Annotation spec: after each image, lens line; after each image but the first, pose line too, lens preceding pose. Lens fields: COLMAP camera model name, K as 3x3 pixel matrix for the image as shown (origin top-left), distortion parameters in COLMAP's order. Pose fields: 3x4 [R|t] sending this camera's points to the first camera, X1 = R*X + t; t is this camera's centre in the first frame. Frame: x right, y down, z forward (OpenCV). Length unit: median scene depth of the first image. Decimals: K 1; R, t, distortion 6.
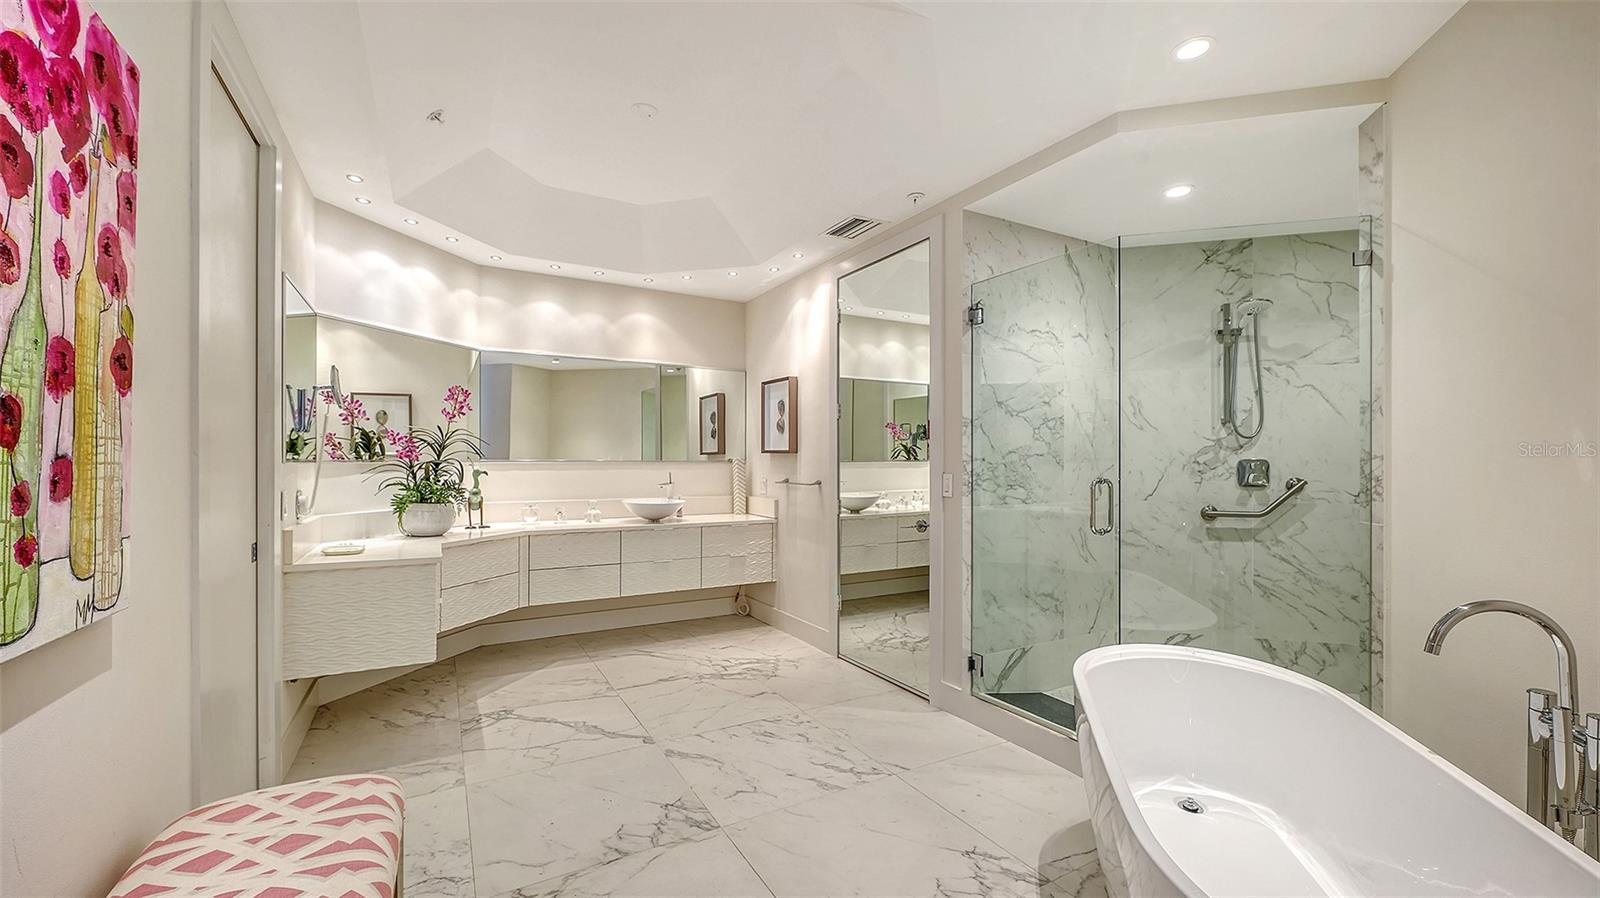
lens RADIAL K [[653.5, 0, 799.5], [0, 653.5, 455.1], [0, 0, 1]] dist [0.004143, 0.000441]
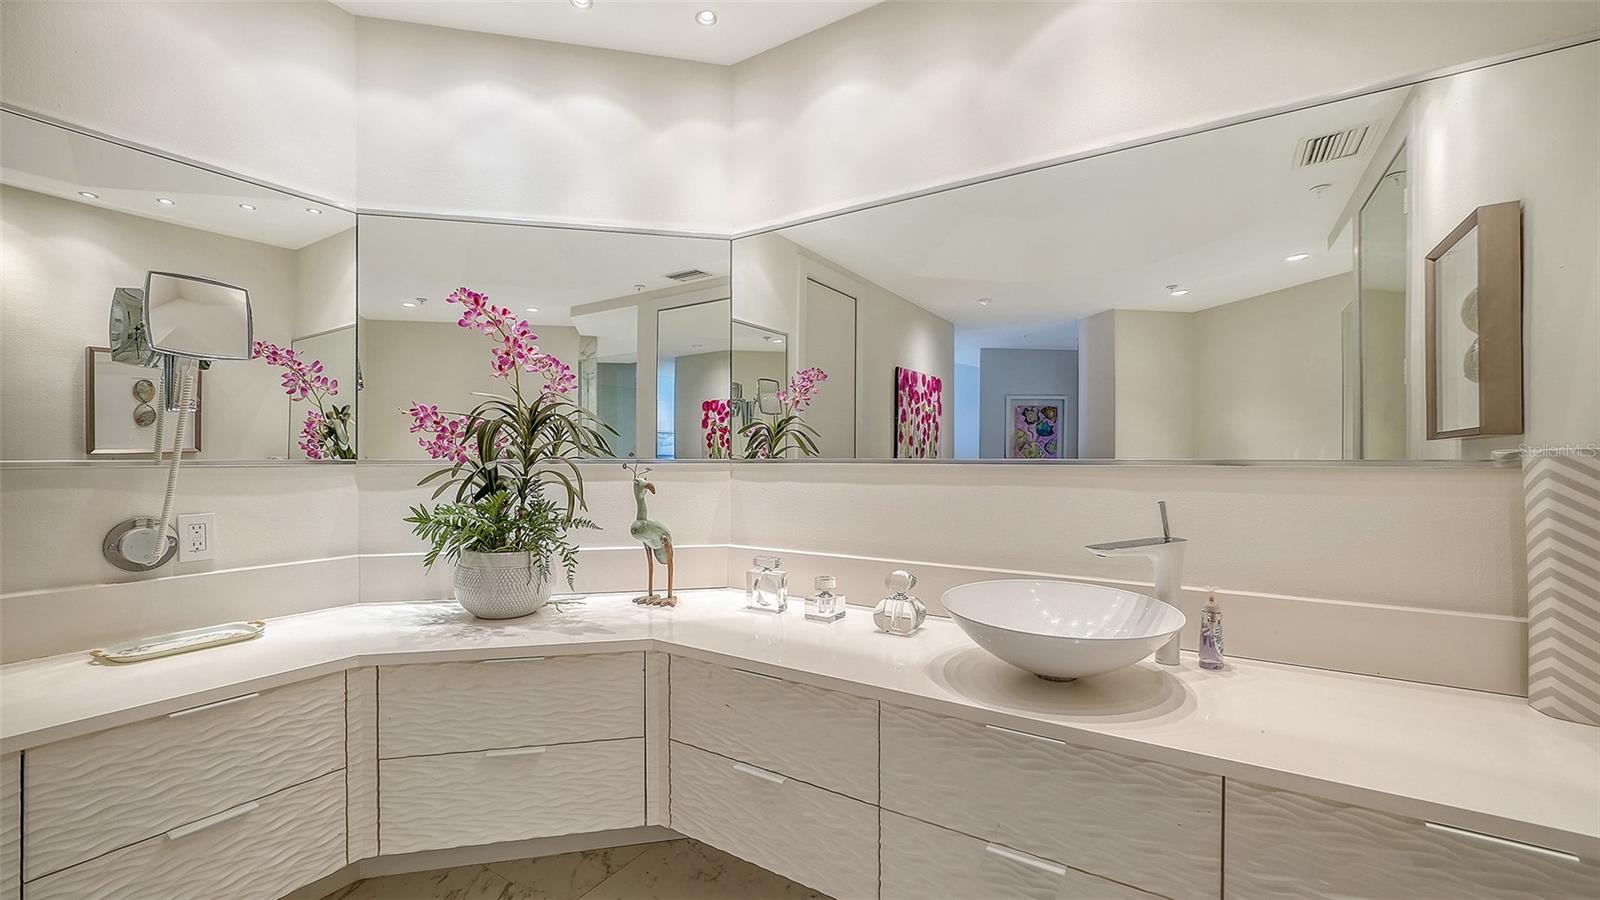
lens RADIAL K [[653.5, 0, 797.6], [0, 653.5, 450.6], [0, 0, 1]] dist [0.004143, 0.000441]
pose [[0.463023, -0.007650, -0.886313, -0.013568], [0.009204, 0.999950, -0.003823, 0.002118], [0.886299, -0.006388, 0.463070, 0.405332]]
